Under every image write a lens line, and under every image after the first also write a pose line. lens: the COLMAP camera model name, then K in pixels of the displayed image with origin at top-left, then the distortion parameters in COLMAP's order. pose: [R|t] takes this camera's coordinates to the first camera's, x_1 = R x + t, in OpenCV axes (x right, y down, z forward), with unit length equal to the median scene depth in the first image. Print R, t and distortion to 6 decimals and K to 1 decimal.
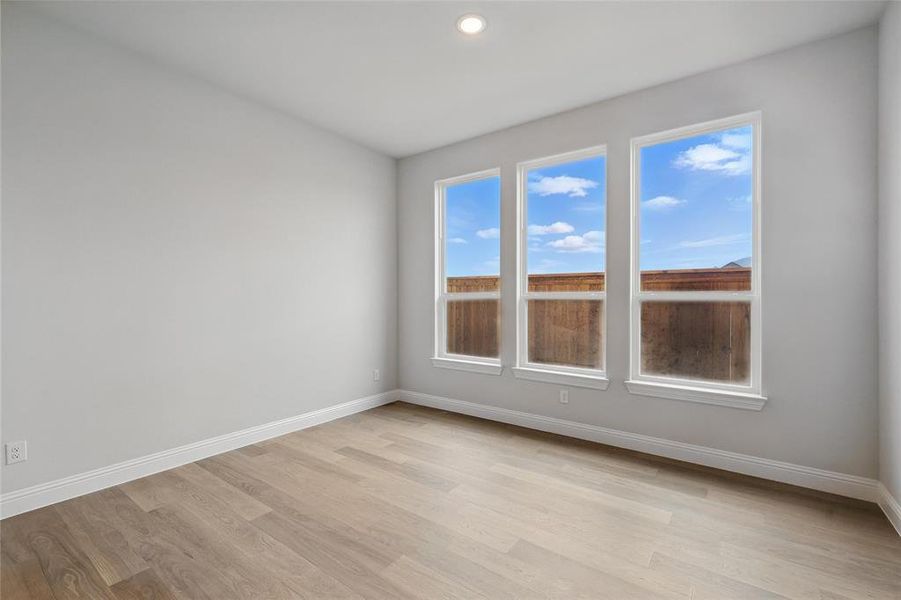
lens RADIAL K [[393.8, 0, 449.2], [0, 393.8, 298.3], [0, 0, 1]] dist [0.000529, 0.000127]
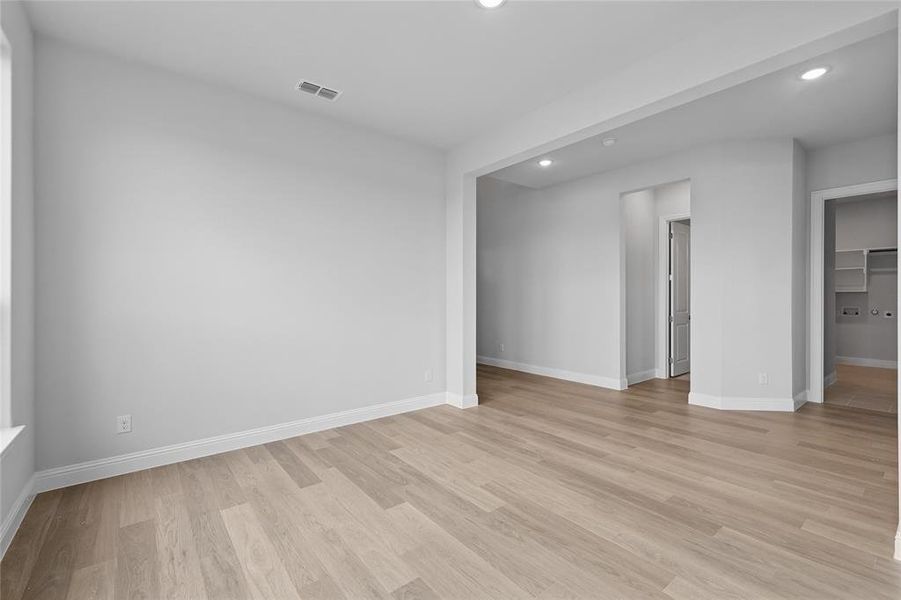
lens RADIAL K [[393.8, 0, 449.2], [0, 393.8, 298.3], [0, 0, 1]] dist [0.000529, 0.000127]
pose [[-0.963748, 0.000468, 0.266813, -0.298951], [0.002545, 0.999969, 0.007439, -0.005742], [-0.266802, 0.007849, -0.963720, 2.032082]]
